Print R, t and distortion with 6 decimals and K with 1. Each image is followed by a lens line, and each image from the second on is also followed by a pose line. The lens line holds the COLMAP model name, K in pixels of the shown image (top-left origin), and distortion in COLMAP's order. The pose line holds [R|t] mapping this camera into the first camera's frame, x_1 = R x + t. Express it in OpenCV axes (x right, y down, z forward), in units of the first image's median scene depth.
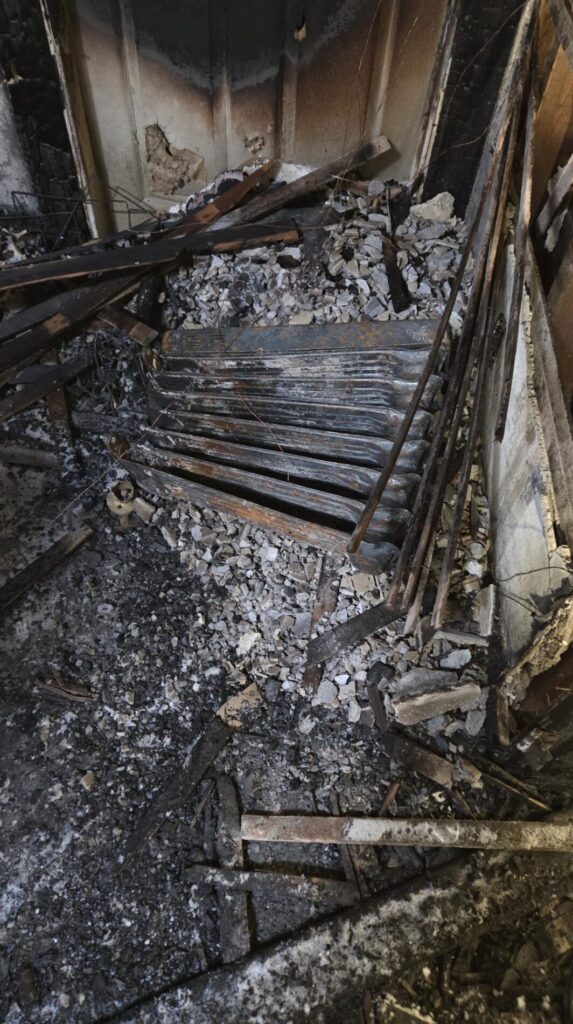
lens RADIAL K [[663.2, 0, 286.5], [0, 663.2, 512.0], [0, 0, 1]] dist [0.043079, -0.001630]
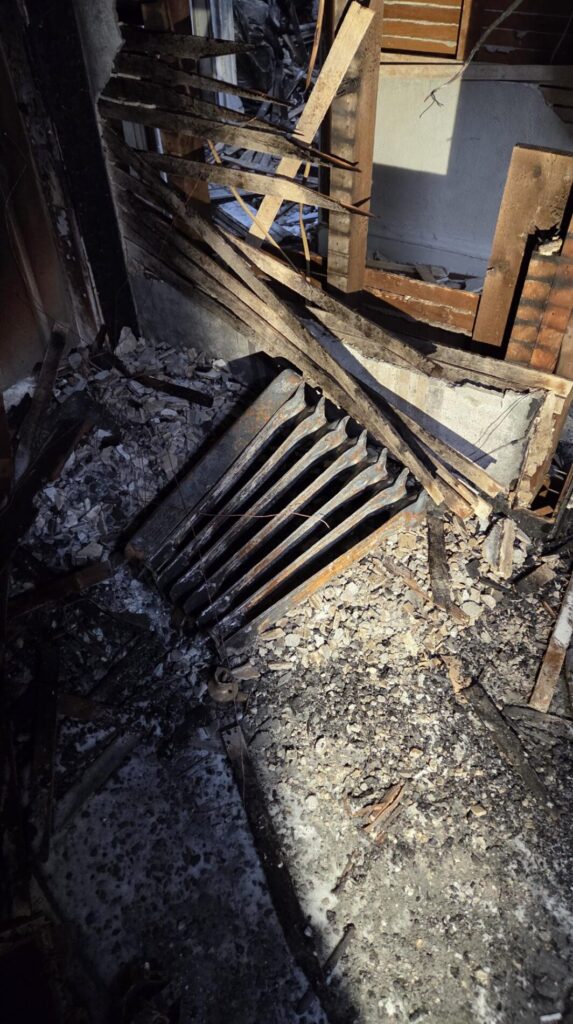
lens RADIAL K [[663.2, 0, 286.5], [0, 663.2, 512.0], [0, 0, 1]] dist [0.043079, -0.001630]
pose [[0.458009, -0.689117, 0.561557, -0.672687], [0.763858, 0.628208, 0.147901, -0.299220], [-0.454695, 0.361210, 0.814113, 0.046304]]
